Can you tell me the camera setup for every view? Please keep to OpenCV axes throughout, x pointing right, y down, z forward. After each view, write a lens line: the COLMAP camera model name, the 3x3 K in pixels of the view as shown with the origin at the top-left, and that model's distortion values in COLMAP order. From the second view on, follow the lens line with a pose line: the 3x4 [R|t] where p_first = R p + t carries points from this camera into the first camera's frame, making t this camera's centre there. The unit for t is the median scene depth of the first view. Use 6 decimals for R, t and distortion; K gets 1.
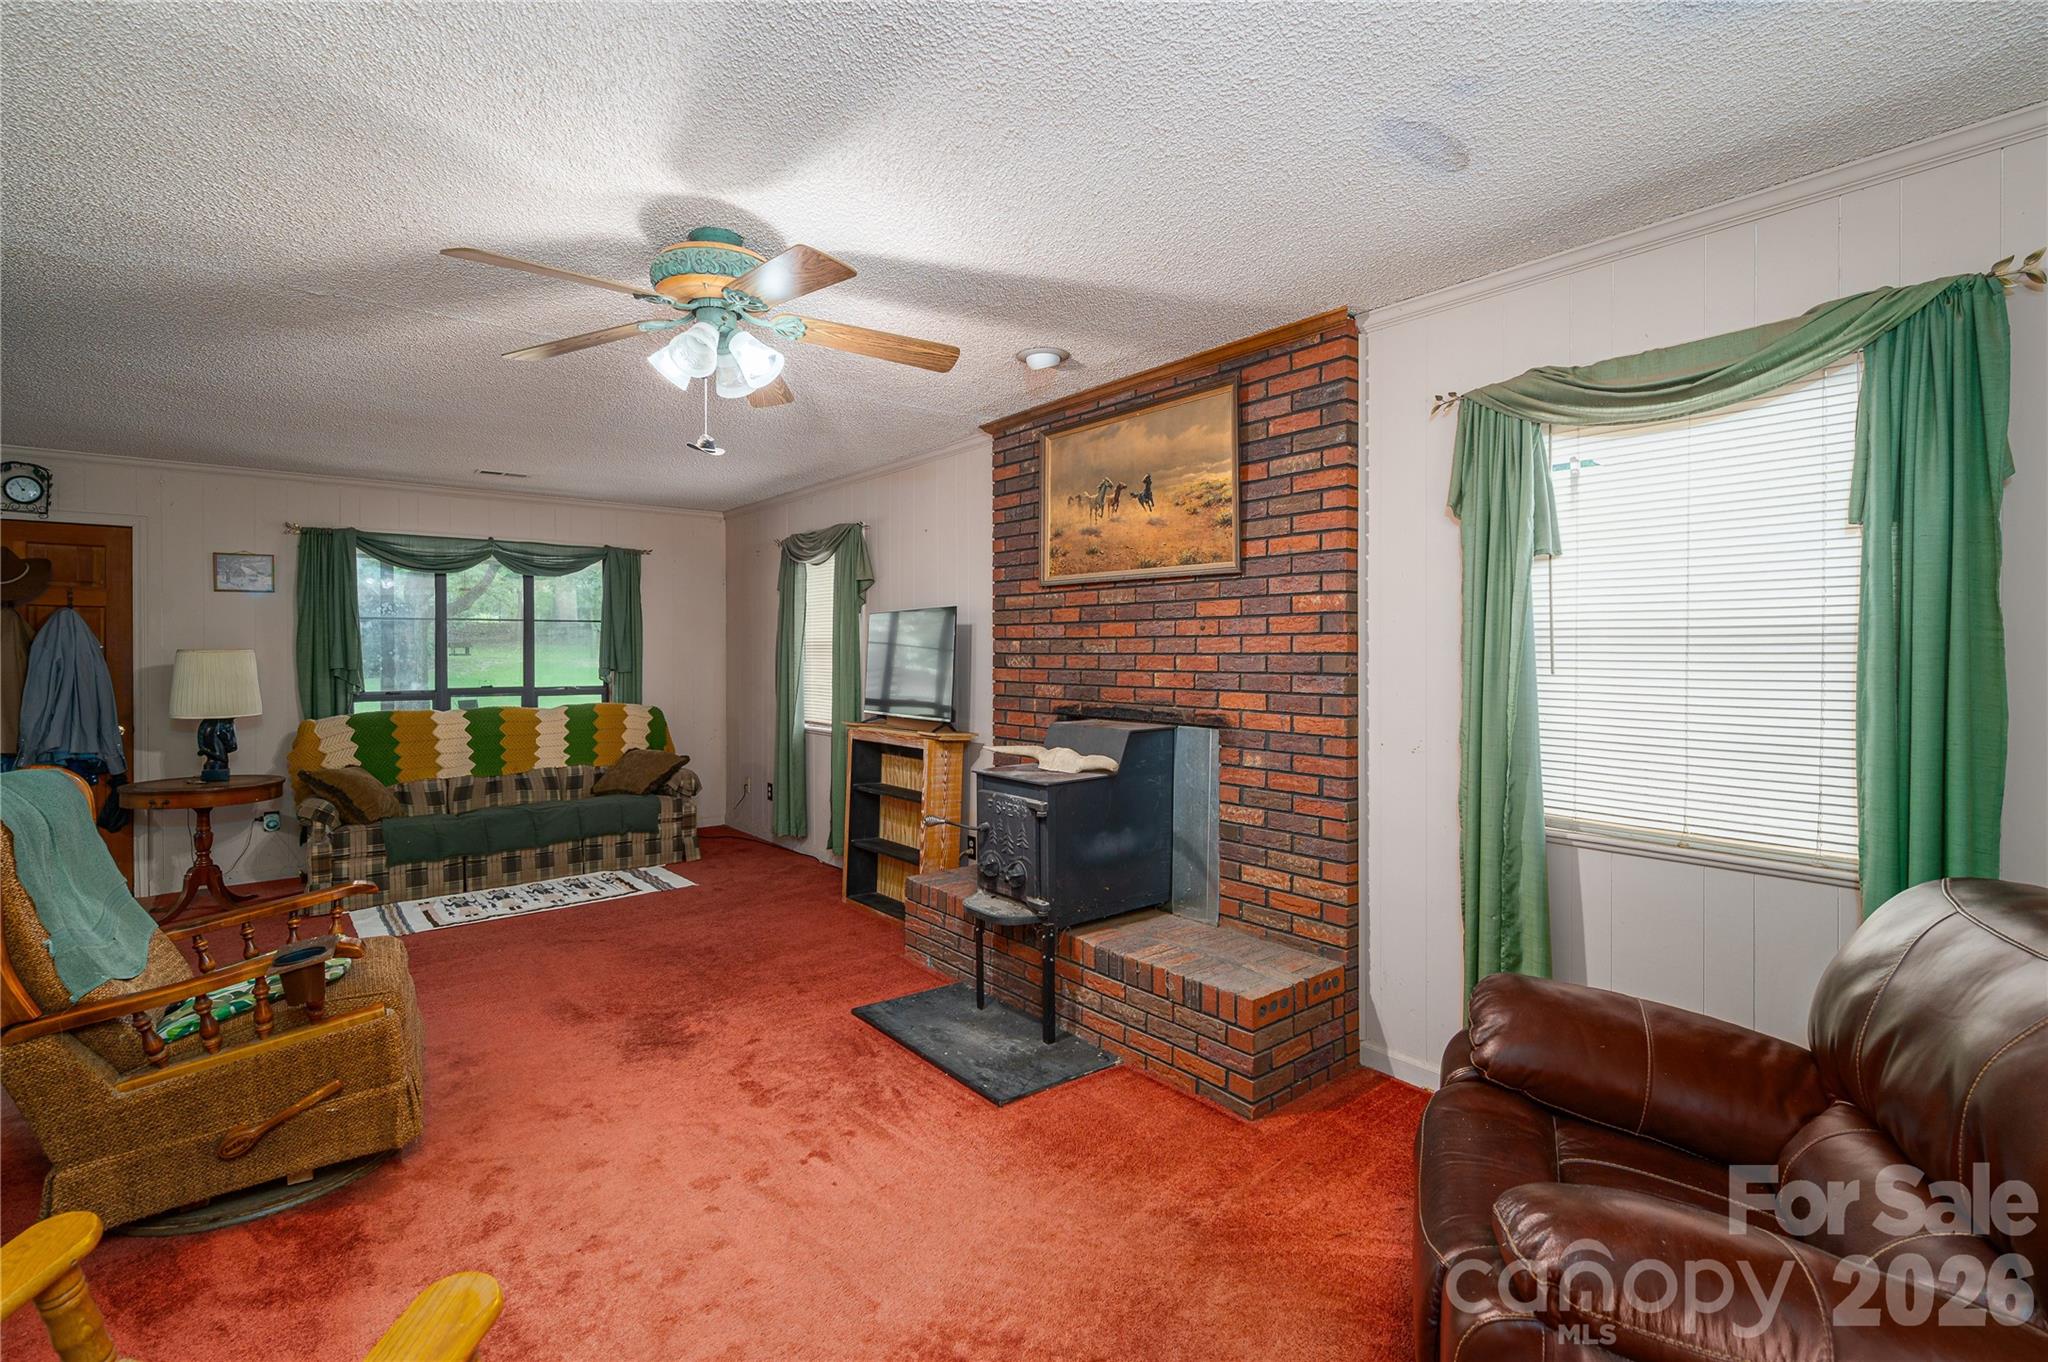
lens RADIAL K [[926.1, 0, 1031.0], [0, 926.1, 673.4], [0, 0, 1]] dist [-0.000045, 0.000554]
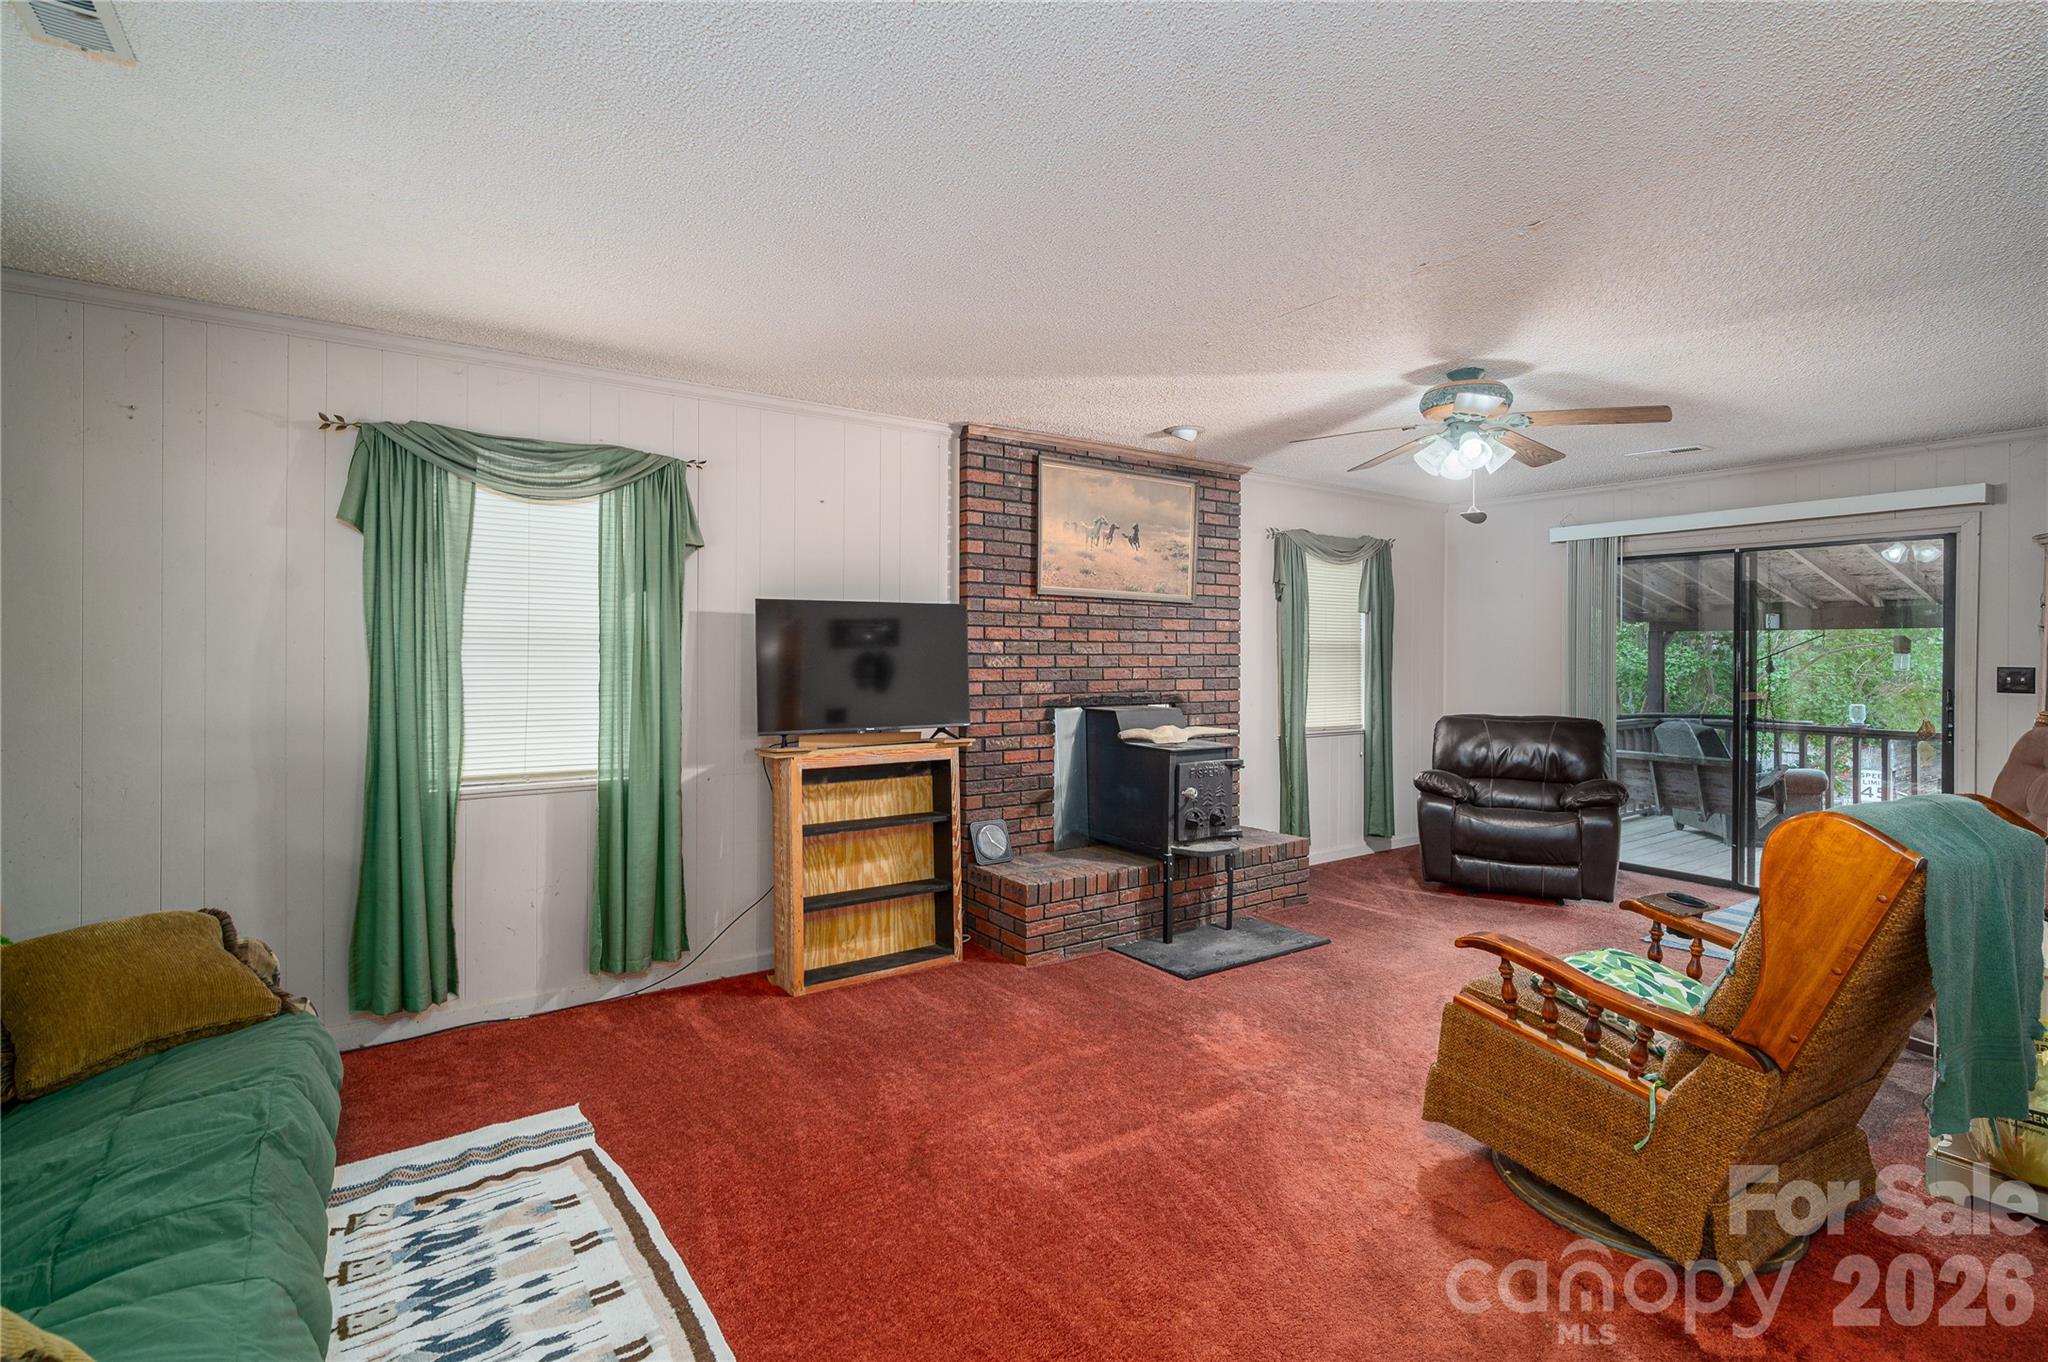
lens RADIAL K [[926.1, 0, 1003.2], [0, 926.1, 671.6], [0, 0, 1]] dist [-0.000045, 0.000554]
pose [[0.096455, -0.022037, 0.995093, -1.313240], [0.016529, 0.999652, 0.020536, -0.028508], [-0.995200, 0.014467, 0.096786, 1.111426]]
